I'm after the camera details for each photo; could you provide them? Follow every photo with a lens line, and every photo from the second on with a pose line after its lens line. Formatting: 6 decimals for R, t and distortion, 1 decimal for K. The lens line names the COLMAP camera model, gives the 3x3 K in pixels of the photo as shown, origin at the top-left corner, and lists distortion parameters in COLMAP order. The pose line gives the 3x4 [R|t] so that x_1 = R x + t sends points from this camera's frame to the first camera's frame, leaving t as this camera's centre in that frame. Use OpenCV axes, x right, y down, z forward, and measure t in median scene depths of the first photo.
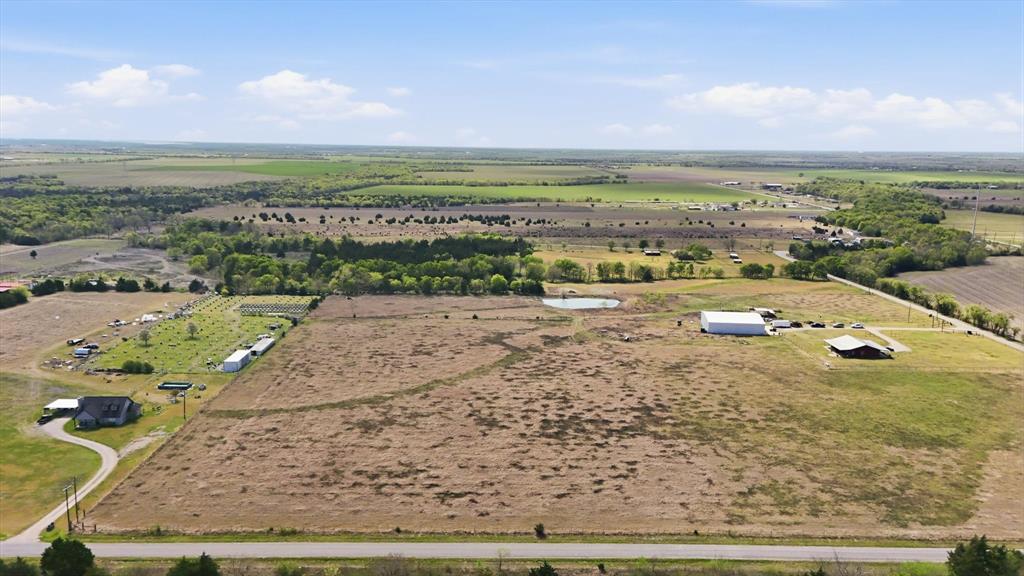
lens RADIAL K [[754.2, 0, 511.4], [0, 754.2, 285.5], [0, 0, 1]] dist [0.073284, -0.067671]
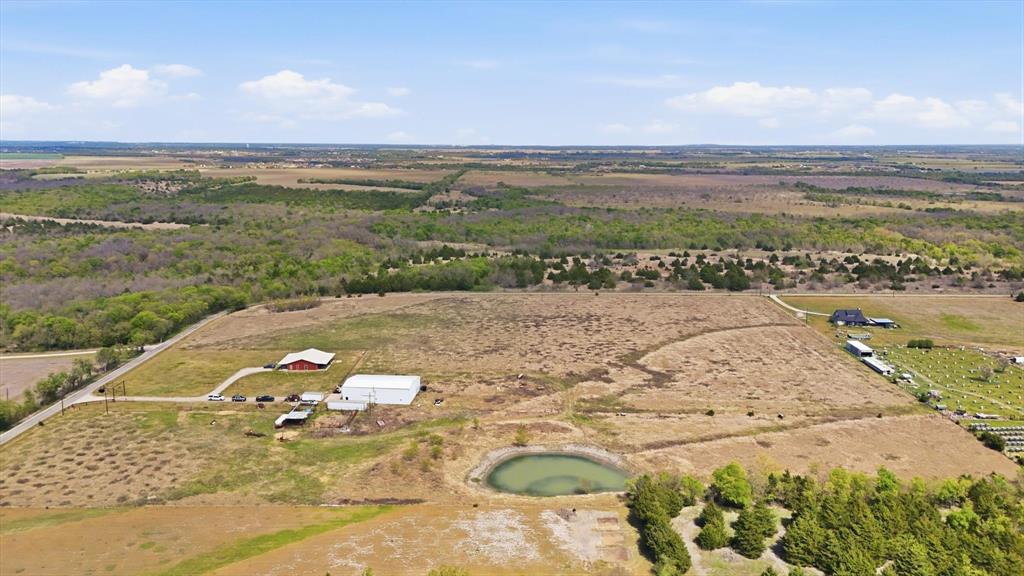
lens RADIAL K [[754.2, 0, 512.7], [0, 754.2, 286.4], [0, 0, 1]] dist [0.073284, -0.067671]
pose [[-0.999415, -0.021091, 0.026934, 0.128601], [-0.009721, 0.929966, 0.367516, -0.347825], [-0.032799, 0.367039, -0.929627, 1.688572]]
